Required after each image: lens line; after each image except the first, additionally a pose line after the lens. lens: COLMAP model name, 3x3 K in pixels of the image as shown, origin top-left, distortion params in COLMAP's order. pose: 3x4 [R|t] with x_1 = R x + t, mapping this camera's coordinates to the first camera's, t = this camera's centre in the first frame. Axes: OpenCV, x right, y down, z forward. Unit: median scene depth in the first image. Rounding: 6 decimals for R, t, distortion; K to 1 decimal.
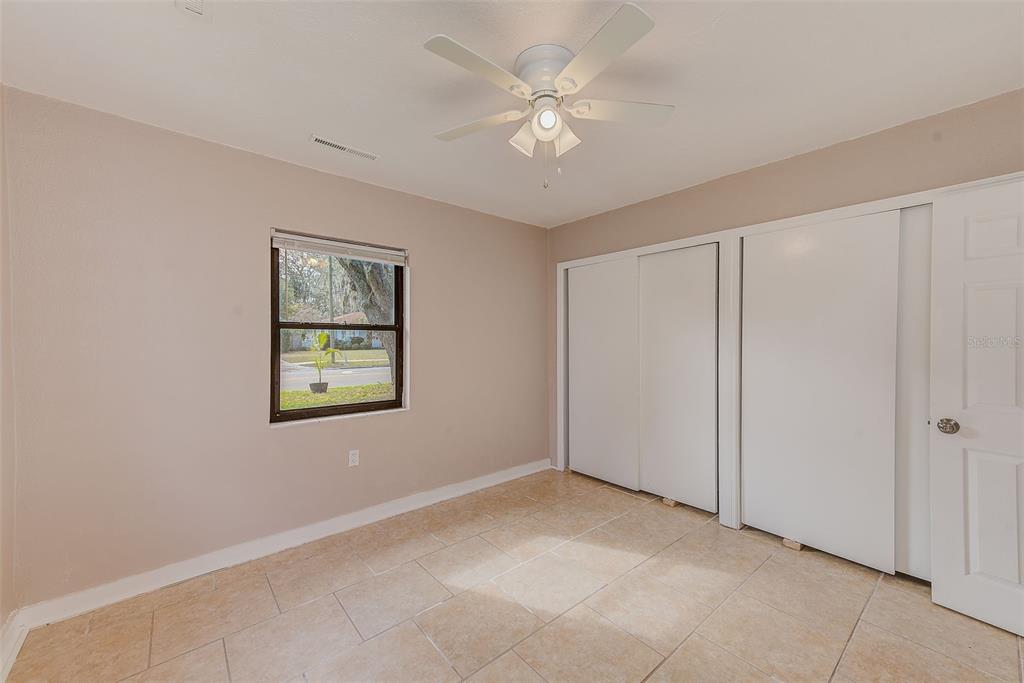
lens RADIAL K [[403.5, 0, 521.6], [0, 403.5, 340.9], [0, 0, 1]] dist [0.024718, -0.000073]
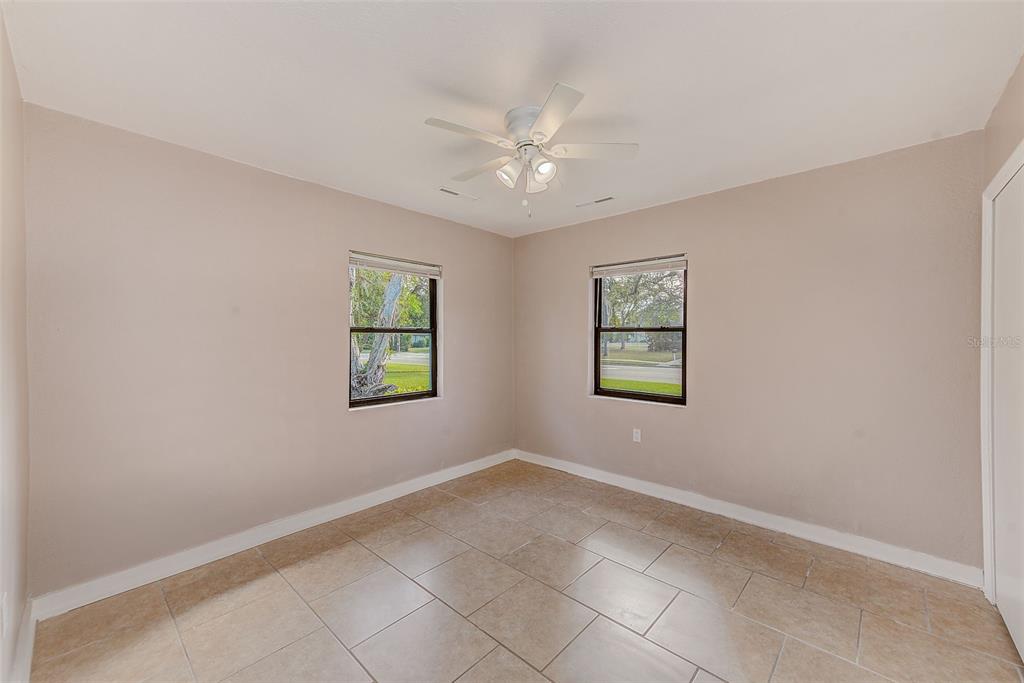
lens RADIAL K [[403.5, 0, 521.6], [0, 403.5, 340.9], [0, 0, 1]] dist [0.024718, -0.000073]
pose [[0.127340, 0.008635, -0.991822, 0.816259], [-0.011528, 0.999907, 0.007225, -0.005770], [0.991792, 0.010513, 0.127428, 0.522567]]
